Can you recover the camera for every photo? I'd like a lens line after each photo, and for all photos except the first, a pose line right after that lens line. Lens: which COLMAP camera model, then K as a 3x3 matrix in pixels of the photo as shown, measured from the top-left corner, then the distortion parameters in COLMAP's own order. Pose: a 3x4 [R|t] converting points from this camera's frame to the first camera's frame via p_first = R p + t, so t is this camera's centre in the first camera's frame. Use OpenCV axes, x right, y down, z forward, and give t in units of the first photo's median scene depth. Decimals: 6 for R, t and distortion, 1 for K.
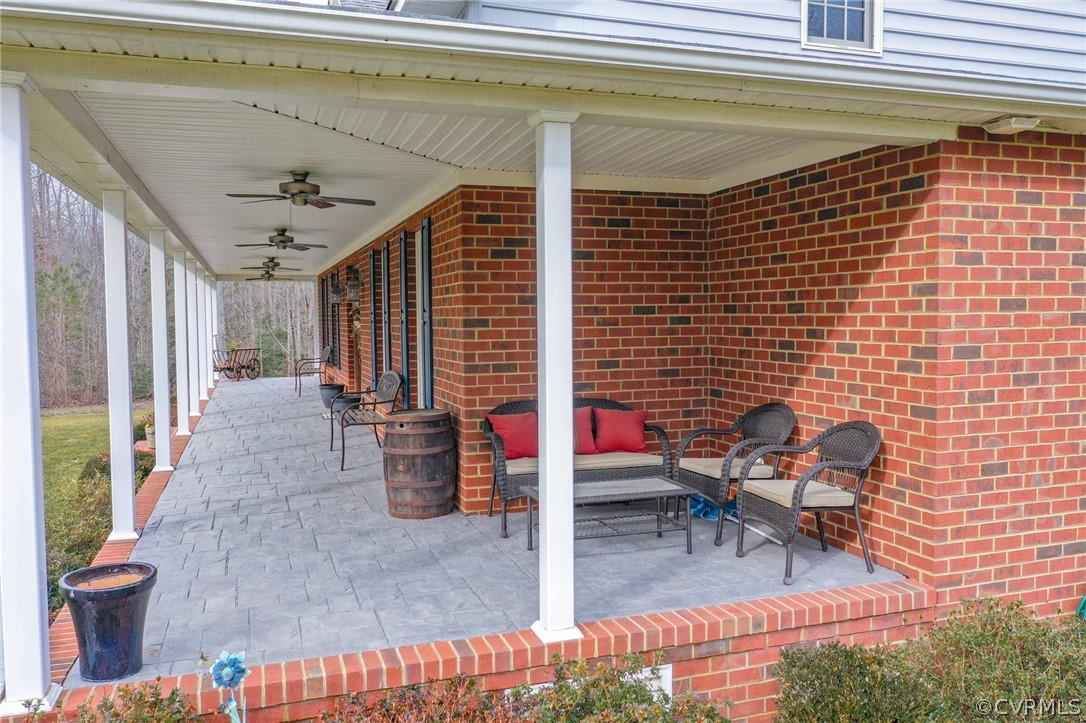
lens RADIAL K [[853.2, 0, 538.9], [0, 853.2, 358.0], [0, 0, 1]] dist [-0.002463, -0.000039]
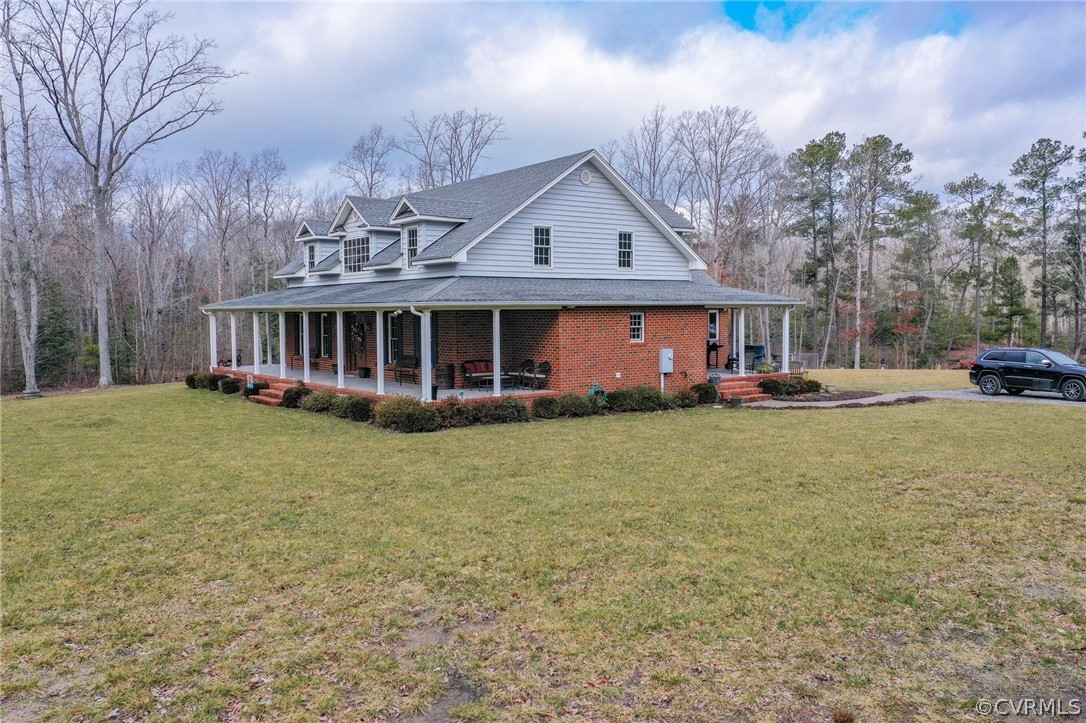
lens RADIAL K [[853.2, 0, 538.9], [0, 853.2, 358.0], [0, 0, 1]] dist [-0.002463, -0.000039]
pose [[0.948018, -0.016560, 0.317786, -1.208916], [0.016153, 0.999862, 0.003915, 0.032088], [-0.317807, 0.001422, 0.948154, -3.592101]]
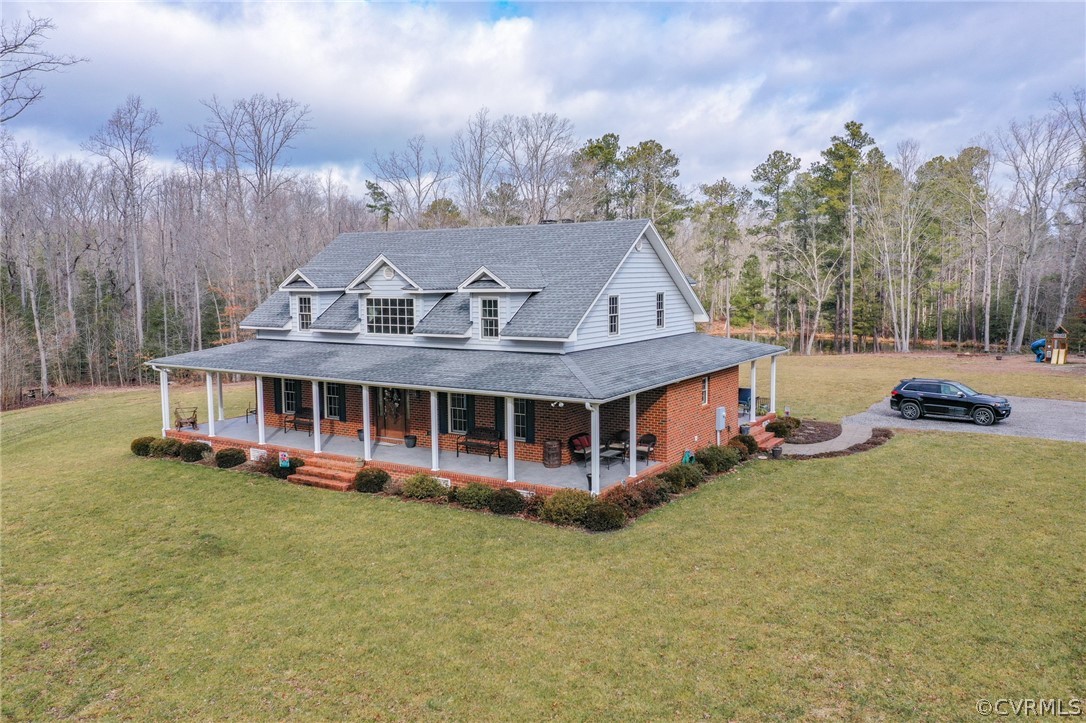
lens RADIAL K [[852.4, 0, 543.0], [0, 852.4, 361.5], [0, 0, 1]] dist [0.005410, -0.004023]
pose [[0.774484, -0.065265, 0.629217, -3.260705], [0.036551, 0.997619, 0.058487, -0.671022], [-0.631536, -0.022299, 0.775026, -2.519892]]
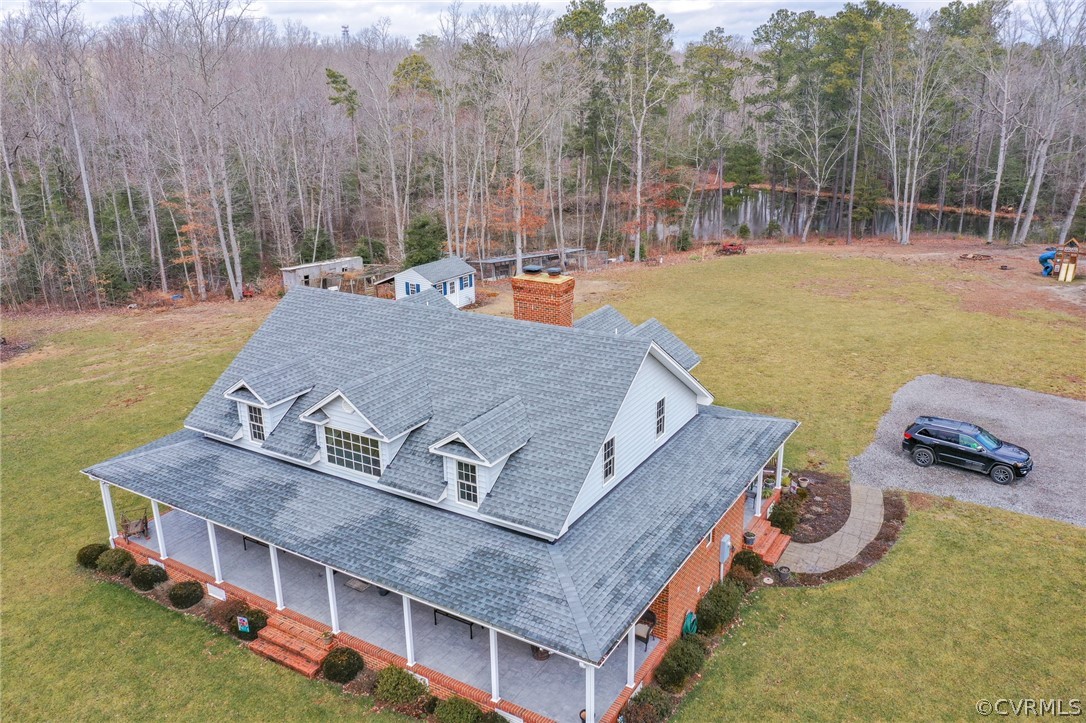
lens RADIAL K [[853.2, 0, 538.9], [0, 853.2, 358.0], [0, 0, 1]] dist [-0.002463, -0.000039]
pose [[0.763162, -0.210618, 0.610921, -2.560626], [0.044434, 0.960260, 0.275549, -2.482333], [-0.644678, -0.183143, 0.742192, -1.763825]]
